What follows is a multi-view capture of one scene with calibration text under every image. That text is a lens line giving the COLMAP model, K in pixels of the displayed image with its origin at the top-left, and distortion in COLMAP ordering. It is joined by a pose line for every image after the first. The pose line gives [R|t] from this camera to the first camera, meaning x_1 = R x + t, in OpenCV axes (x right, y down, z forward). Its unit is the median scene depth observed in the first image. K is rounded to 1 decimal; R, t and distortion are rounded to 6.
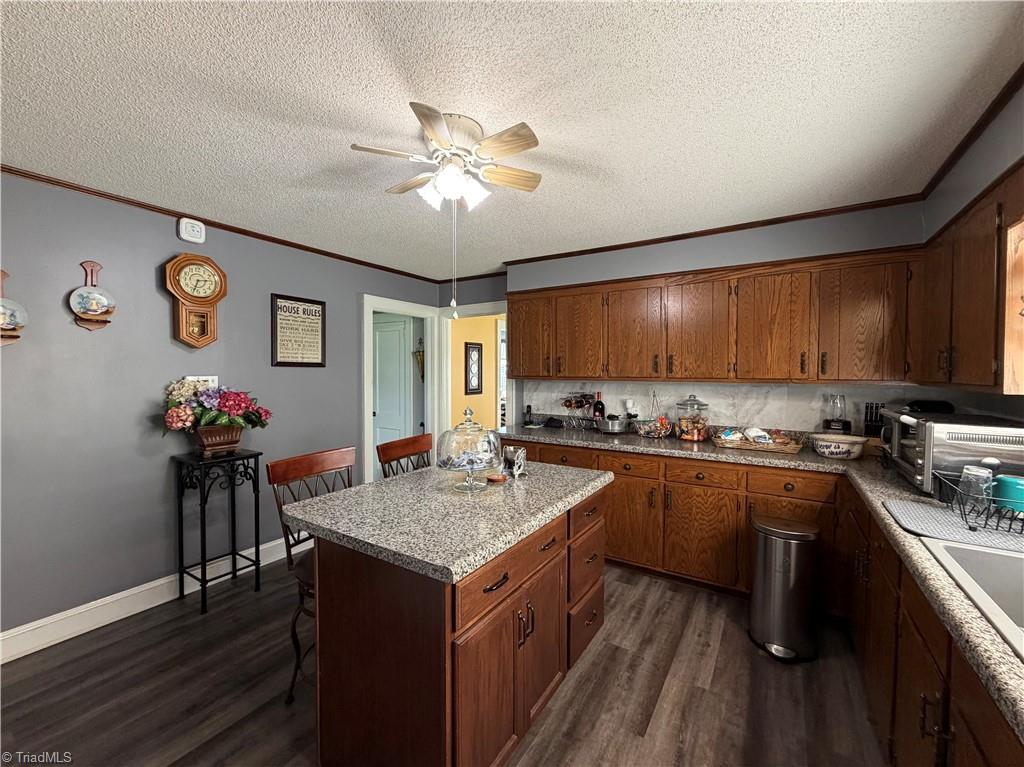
lens RADIAL K [[407.8, 0, 509.7], [0, 407.8, 385.4], [0, 0, 1]] dist [0.000175, -0.000136]
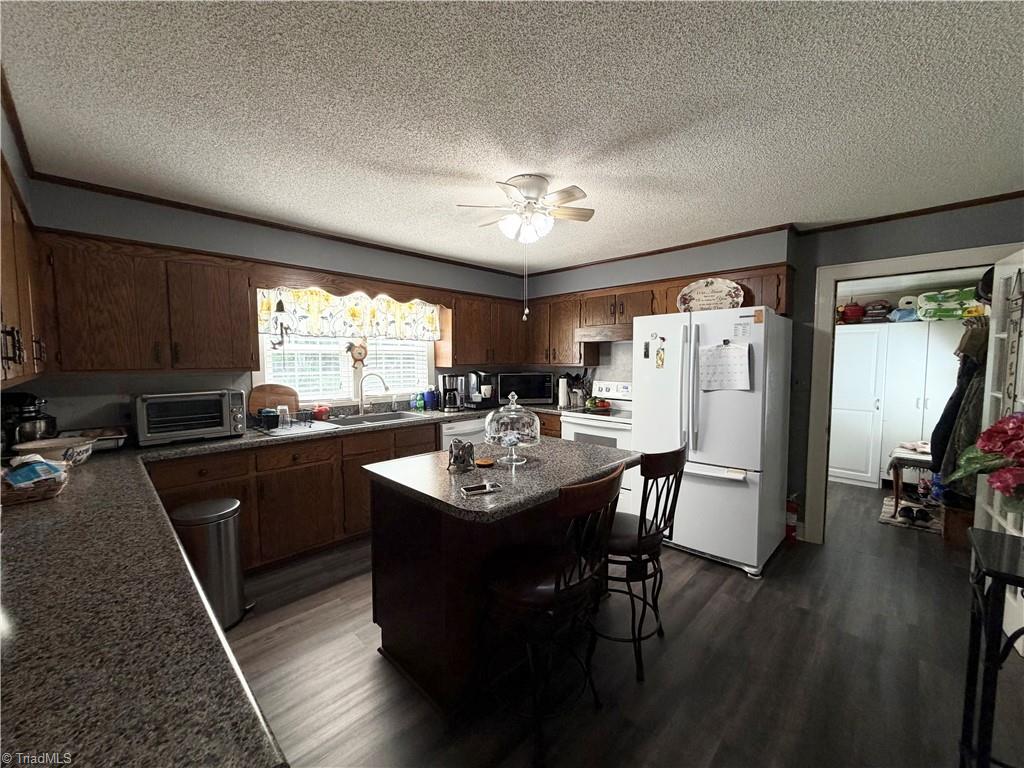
lens RADIAL K [[407.8, 0, 509.7], [0, 407.8, 385.9], [0, 0, 1]] dist [0.000175, -0.000136]
pose [[-0.979017, -0.014461, 0.203266, -0.199789], [0.005925, 0.995037, 0.099327, -0.050474], [-0.203694, 0.098447, -0.974072, 1.300850]]
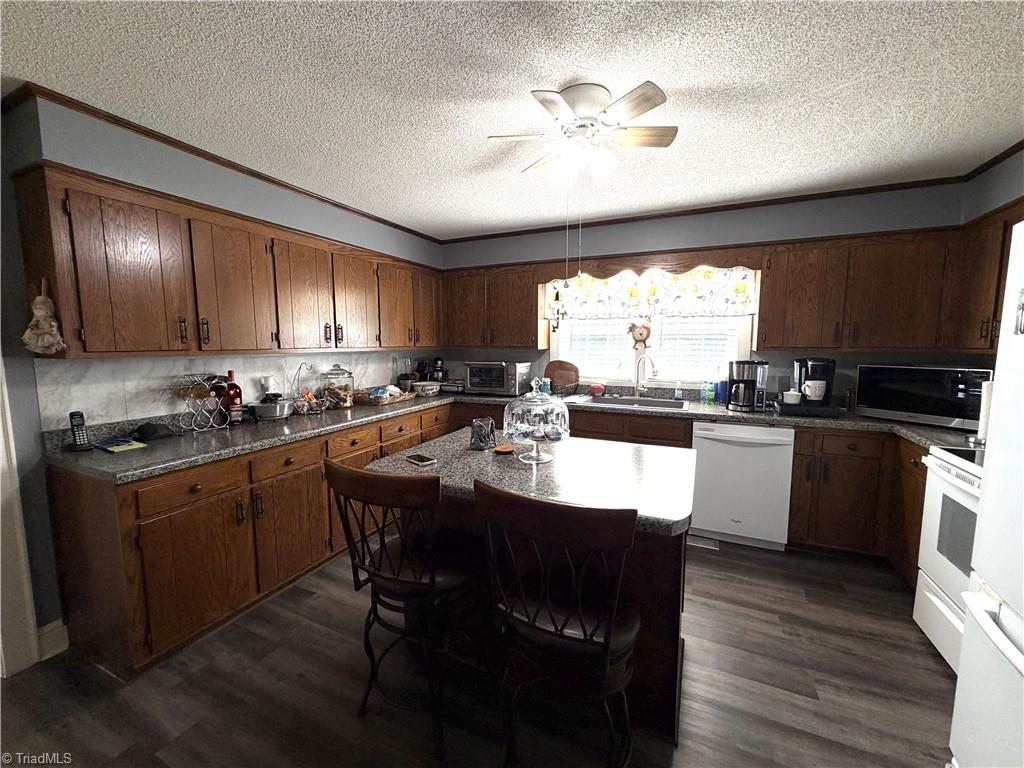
lens RADIAL K [[407.8, 0, 509.7], [0, 407.8, 385.9], [0, 0, 1]] dist [0.000175, -0.000136]
pose [[-0.134881, -0.109627, 0.984779, -0.647902], [0.033458, 0.992790, 0.115101, -0.027583], [-0.990297, 0.048473, -0.130240, 0.718779]]
